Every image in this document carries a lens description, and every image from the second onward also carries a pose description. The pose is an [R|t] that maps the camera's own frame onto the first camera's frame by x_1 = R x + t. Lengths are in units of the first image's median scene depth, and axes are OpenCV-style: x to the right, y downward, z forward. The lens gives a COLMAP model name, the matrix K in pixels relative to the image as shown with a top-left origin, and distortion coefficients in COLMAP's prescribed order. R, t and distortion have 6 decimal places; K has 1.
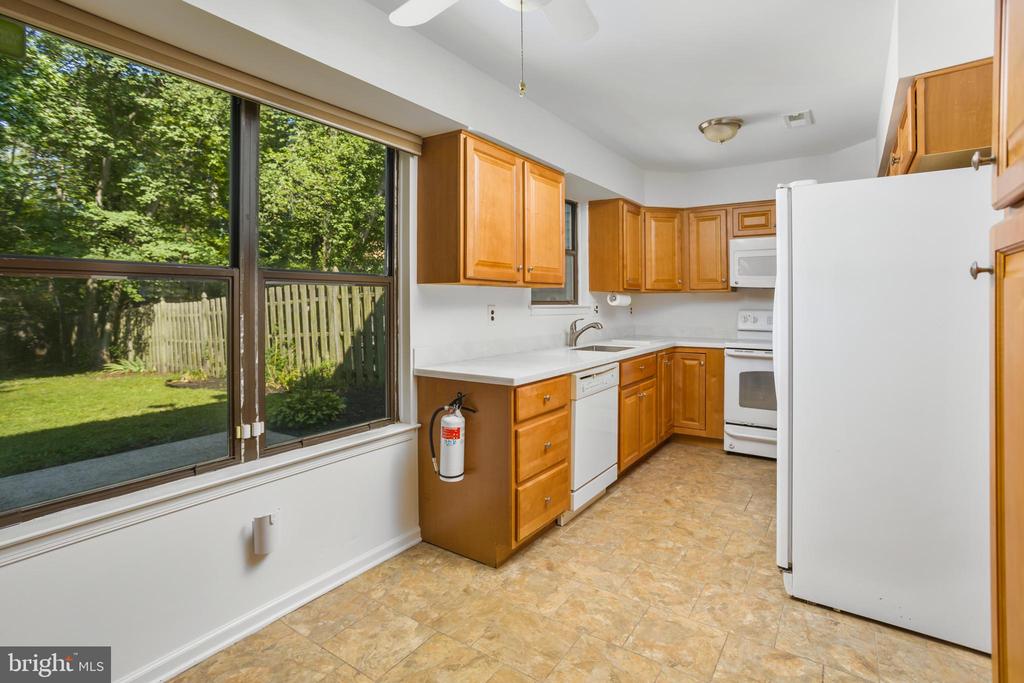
lens RADIAL K [[494.8, 0, 524.0], [0, 494.8, 301.5], [0, 0, 1]] dist [0.000765, 0.002511]
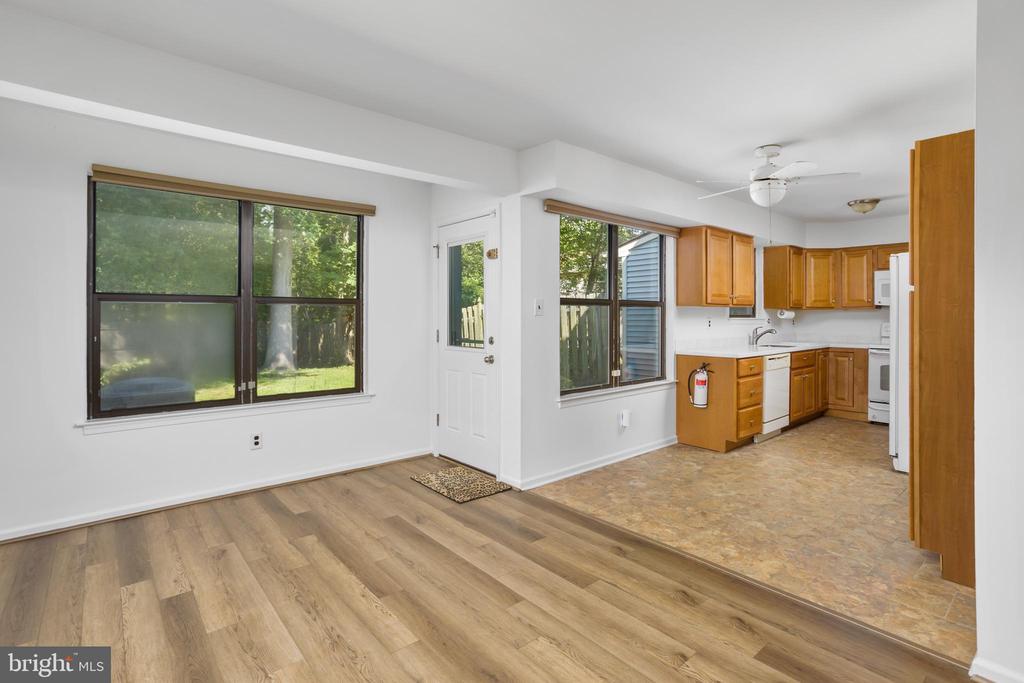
lens RADIAL K [[494.8, 0, 521.4], [0, 494.8, 323.0], [0, 0, 1]] dist [0.000765, 0.002511]
pose [[0.966190, 0.002079, -0.257822, -0.287532], [0.001628, 0.999898, 0.014165, -0.000643], [0.257825, -0.014106, 0.966089, -0.944977]]
